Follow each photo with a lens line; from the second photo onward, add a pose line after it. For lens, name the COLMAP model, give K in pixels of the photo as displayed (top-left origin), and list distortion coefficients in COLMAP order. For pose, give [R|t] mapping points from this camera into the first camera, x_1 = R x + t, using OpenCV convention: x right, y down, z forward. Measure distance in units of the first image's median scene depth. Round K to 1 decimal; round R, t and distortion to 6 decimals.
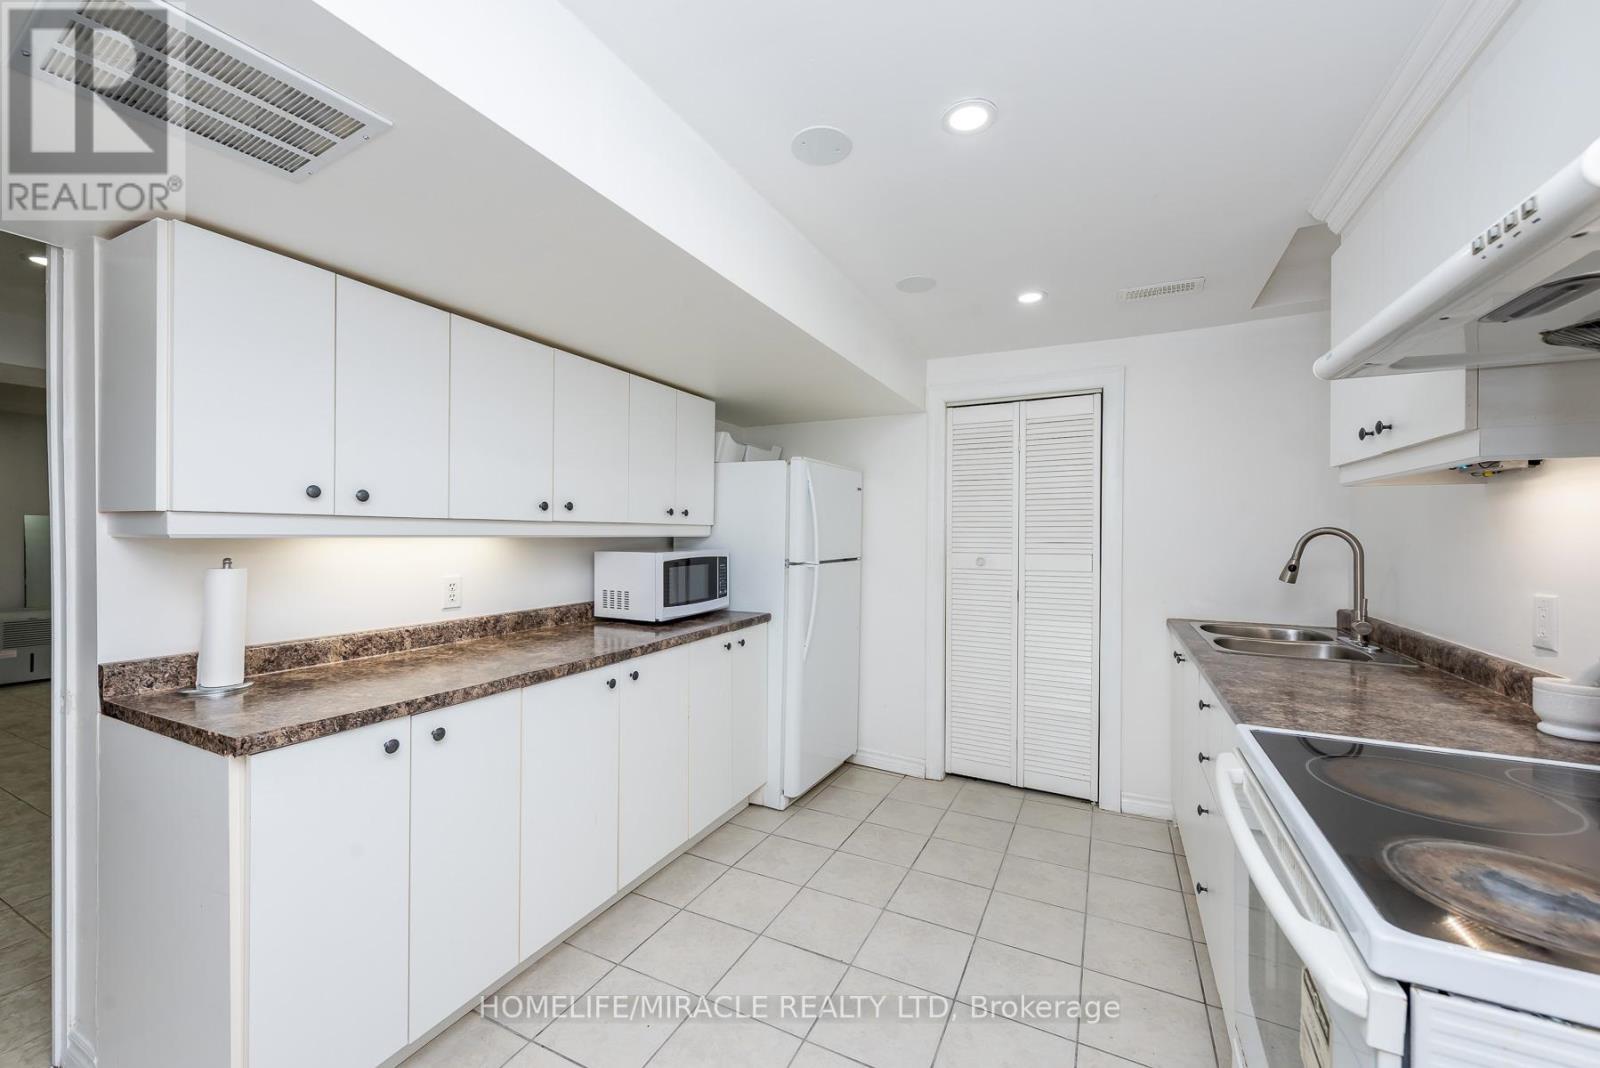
lens RADIAL K [[622.0, 0, 802.3], [0, 622.0, 530.2], [0, 0, 1]] dist [0.002829, 0.000135]
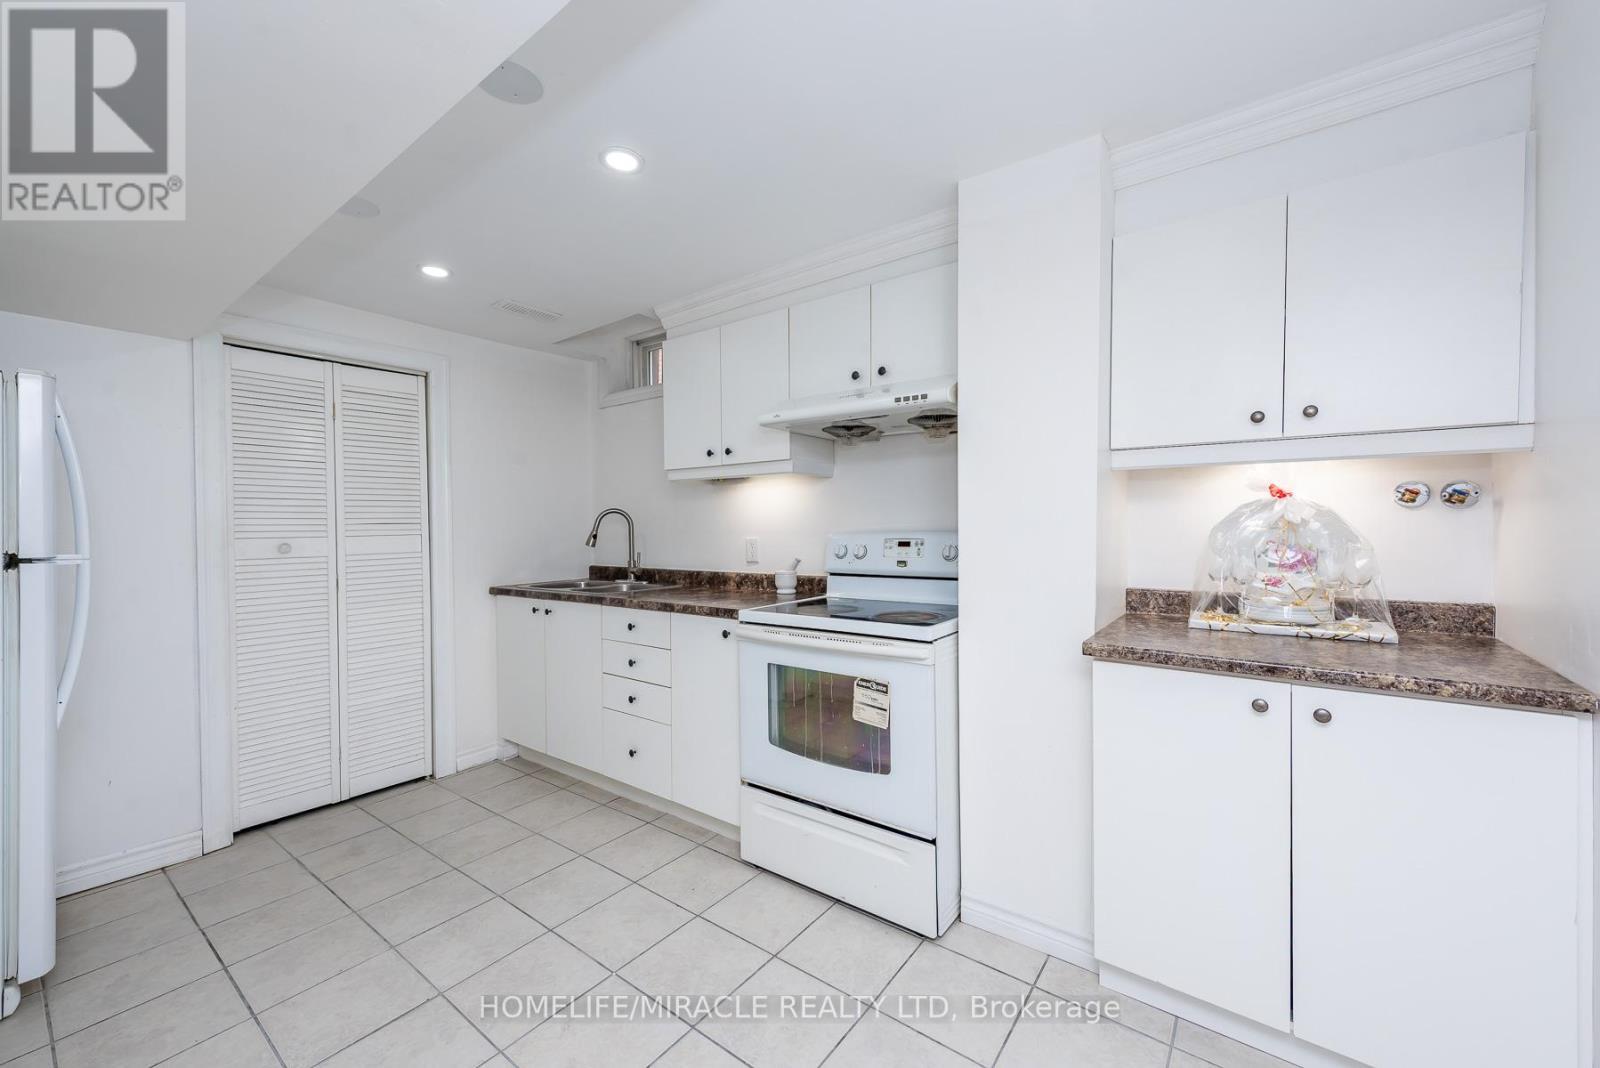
lens RADIAL K [[622.0, 0, 806.1], [0, 622.0, 529.6], [0, 0, 1]] dist [0.002829, 0.000135]
pose [[0.169756, -0.014234, 0.985383, -0.442381], [0.009378, 0.999874, 0.012828, 0.024722], [-0.985442, 0.007064, 0.169868, 0.218824]]
